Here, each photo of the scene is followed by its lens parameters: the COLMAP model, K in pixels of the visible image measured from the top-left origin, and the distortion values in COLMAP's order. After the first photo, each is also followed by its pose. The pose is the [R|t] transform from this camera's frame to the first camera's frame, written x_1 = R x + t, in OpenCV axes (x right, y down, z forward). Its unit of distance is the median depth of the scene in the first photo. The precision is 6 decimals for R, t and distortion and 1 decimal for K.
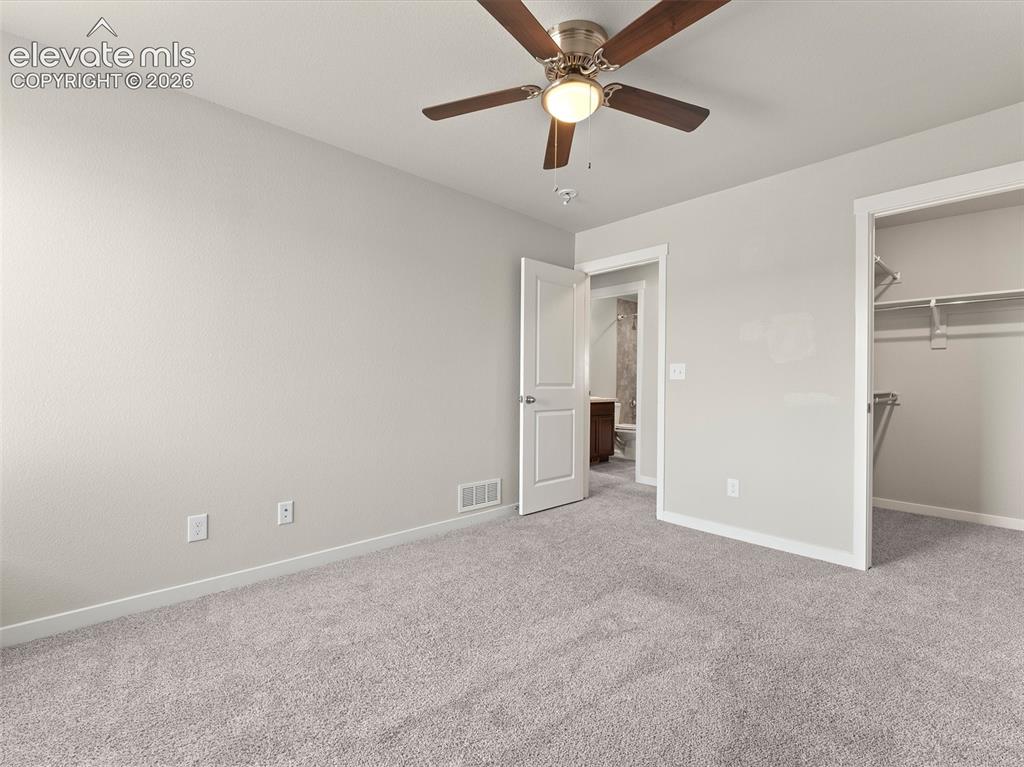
lens RADIAL K [[461.5, 0, 512.7], [0, 461.5, 381.9], [0, 0, 1]] dist [0.002709, -0.000029]
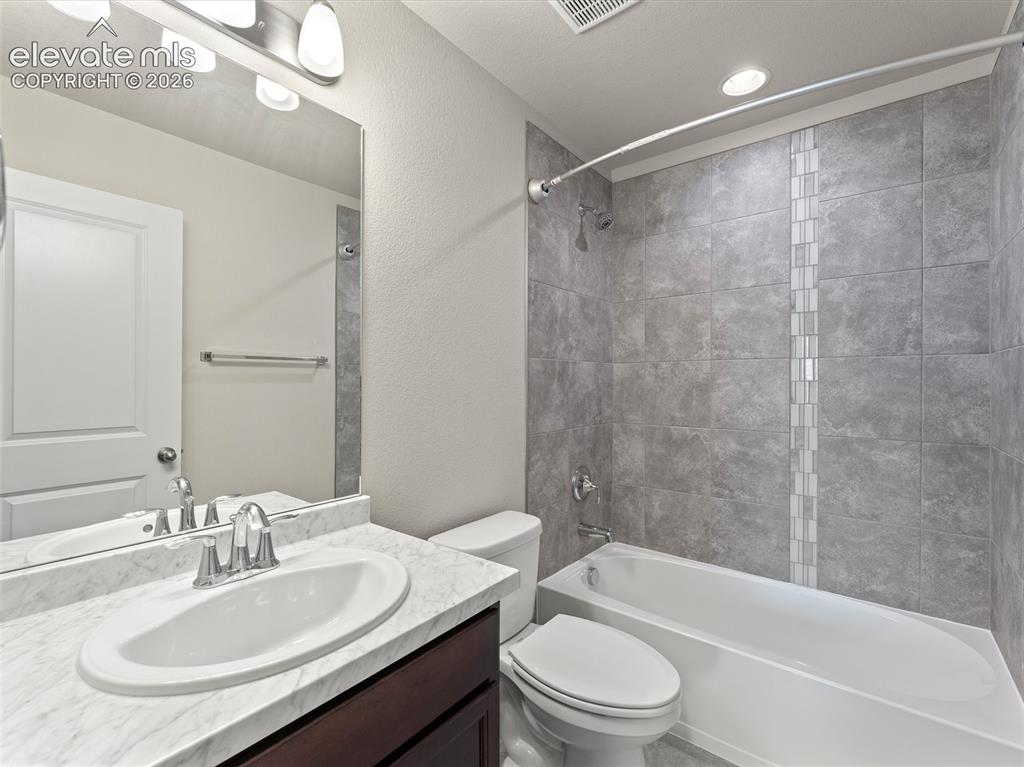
lens RADIAL K [[461.5, 0, 512.6], [0, 461.5, 382.8], [0, 0, 1]] dist [0.002709, -0.000029]
pose [[0.986386, -0.007505, 0.164278, 0.169194], [0.008579, 0.999946, -0.005832, -0.022894], [-0.164225, 0.007162, 0.986397, 0.720136]]
